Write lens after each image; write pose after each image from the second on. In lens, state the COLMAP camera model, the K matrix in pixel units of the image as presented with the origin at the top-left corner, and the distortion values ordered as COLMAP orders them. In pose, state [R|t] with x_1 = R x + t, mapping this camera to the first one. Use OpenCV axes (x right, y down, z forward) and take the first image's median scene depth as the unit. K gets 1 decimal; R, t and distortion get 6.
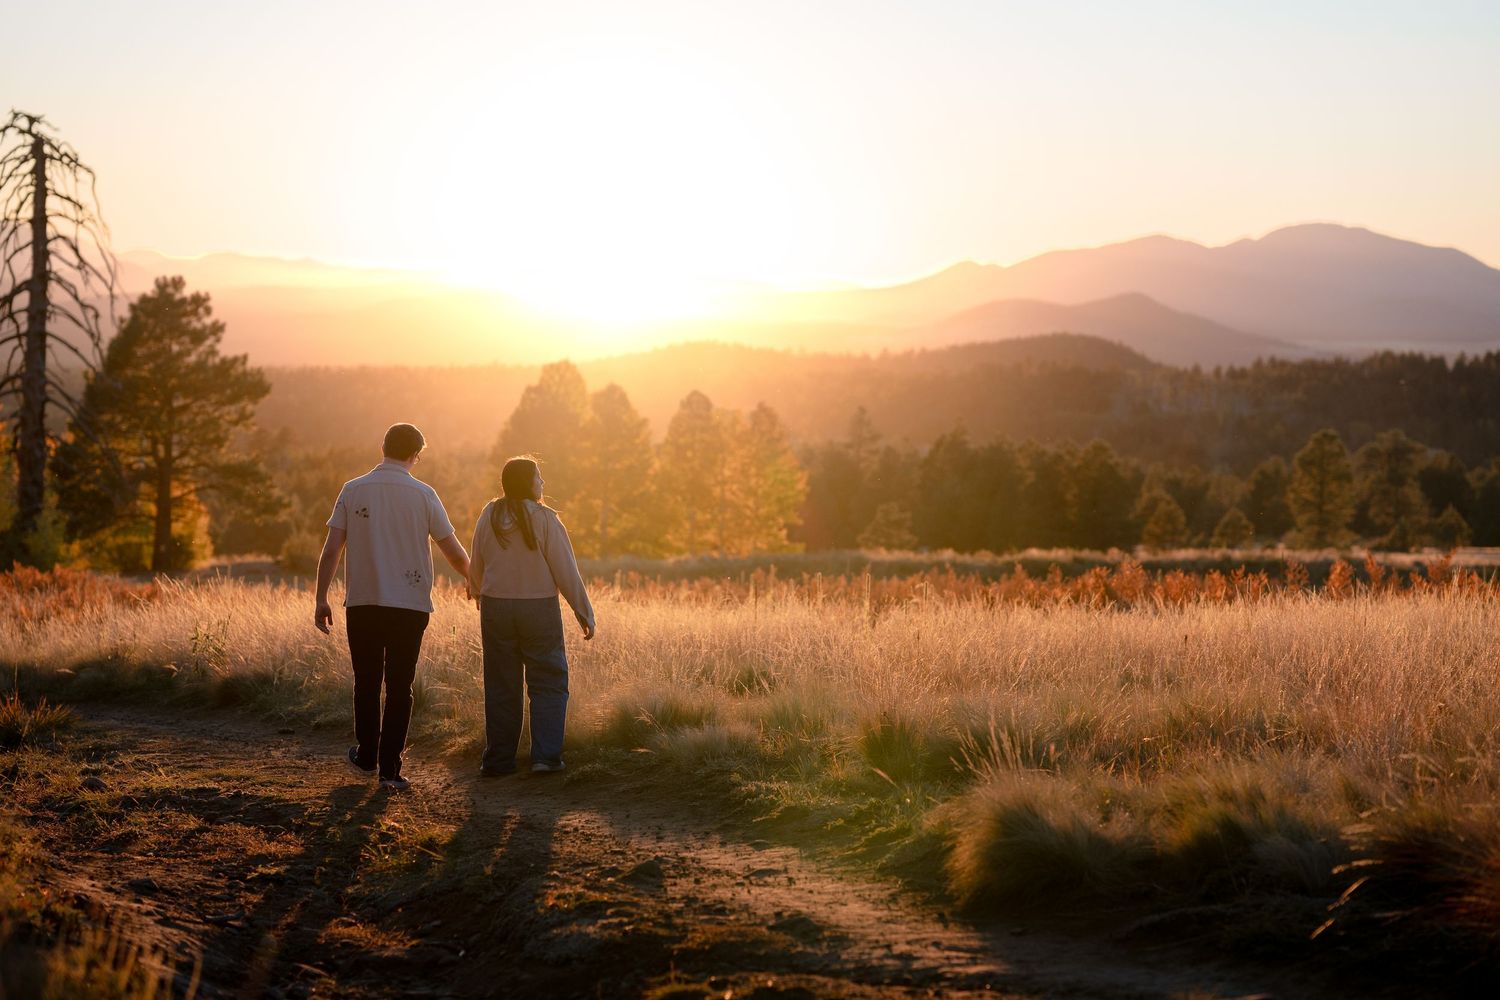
lens RADIAL K [[3598.1, 0, 735.7], [0, 3598.1, 496.9], [0, 0, 1]] dist [0.157421, -0.231415]
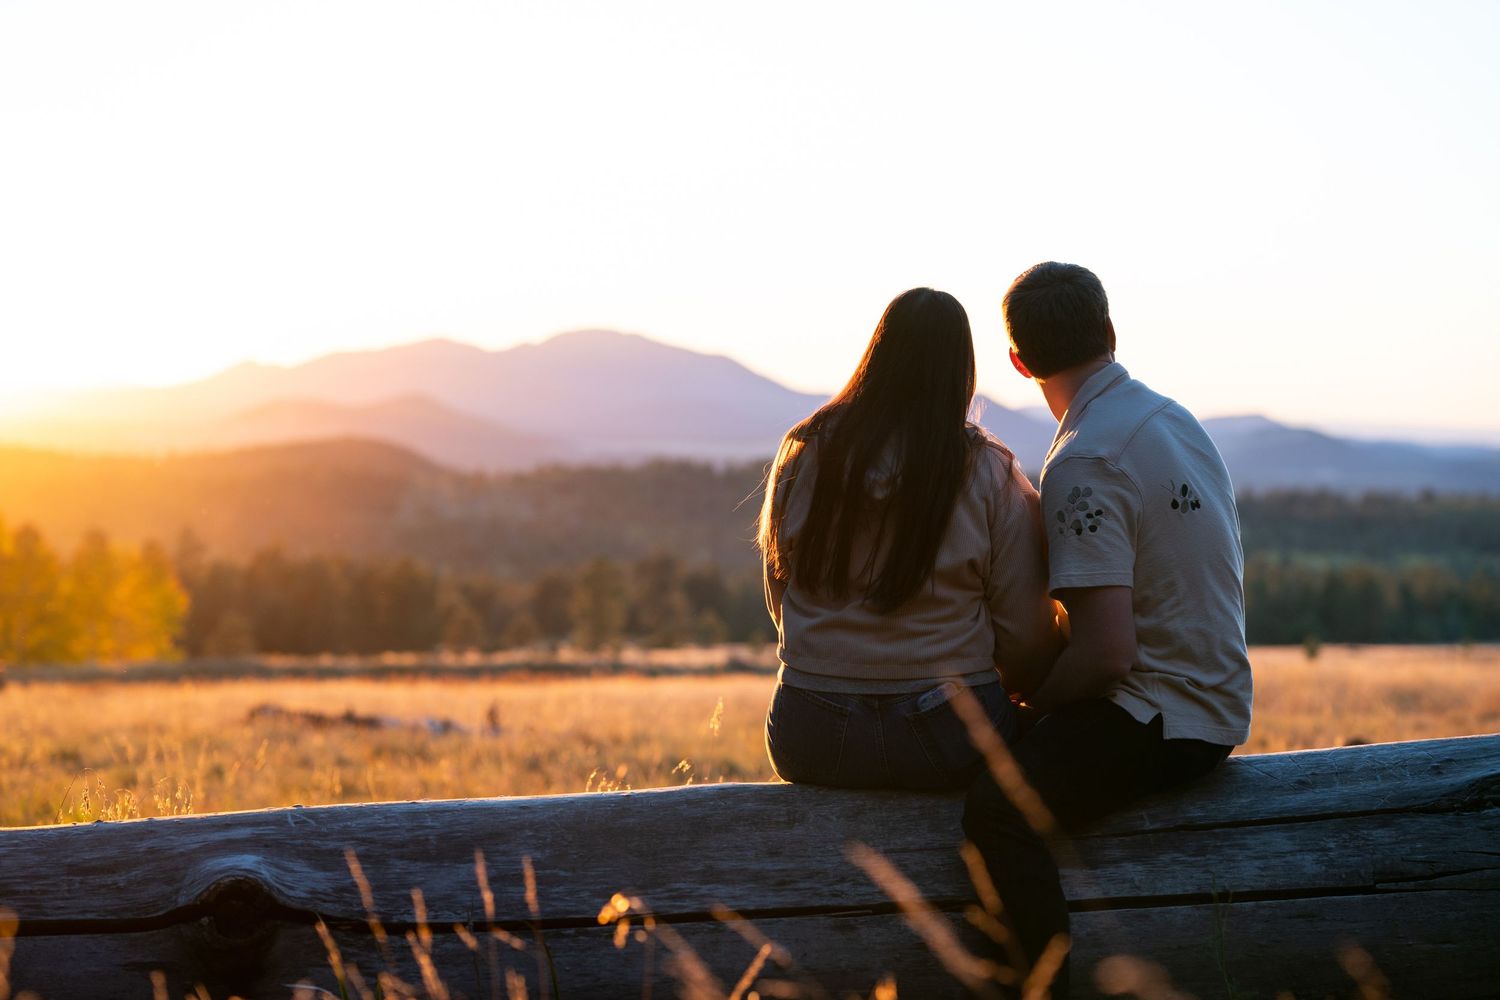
lens RADIAL K [[3598.1, 0, 735.7], [0, 3598.1, 496.9], [0, 0, 1]] dist [0.157421, -0.231415]
pose [[0.980353, 0.000324, 0.197252, -0.066462], [0.005072, 0.999627, -0.026846, -0.009279], [-0.197187, 0.027319, 0.979985, -0.417904]]
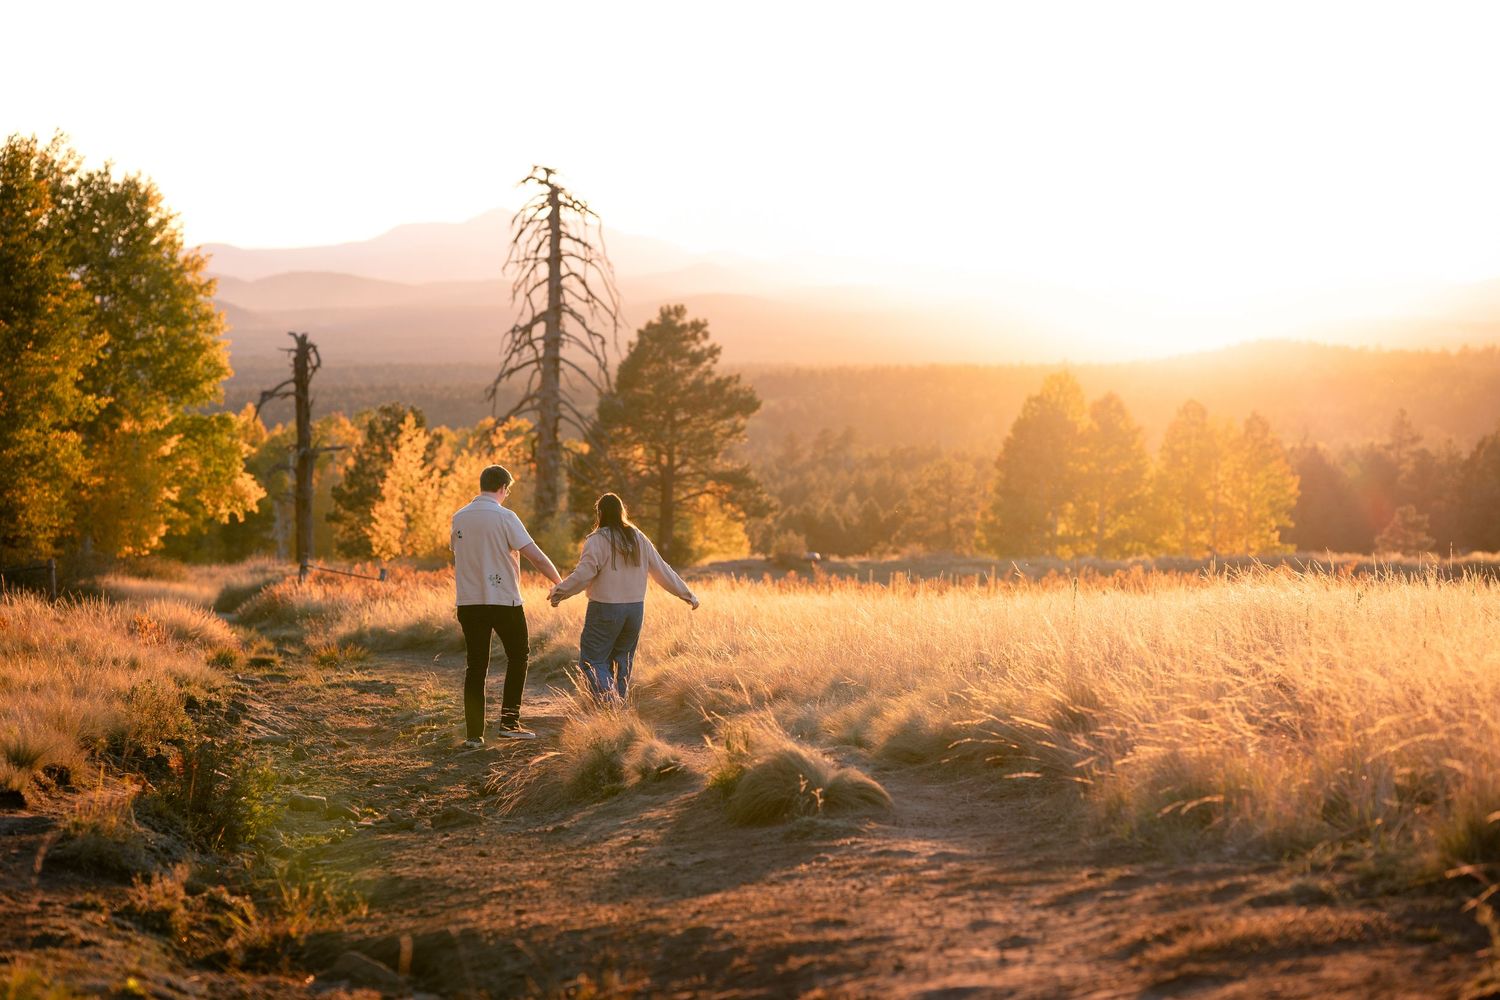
lens RADIAL K [[3604.0, 0, 748.5], [0, 3604.0, 508.5], [0, 0, 1]] dist [0.182060, -0.717420]
pose [[0.987931, 0.004510, -0.154831, 0.040874], [-0.003909, 0.999984, 0.004188, -0.002467], [0.154847, -0.003532, 0.987932, -0.106228]]
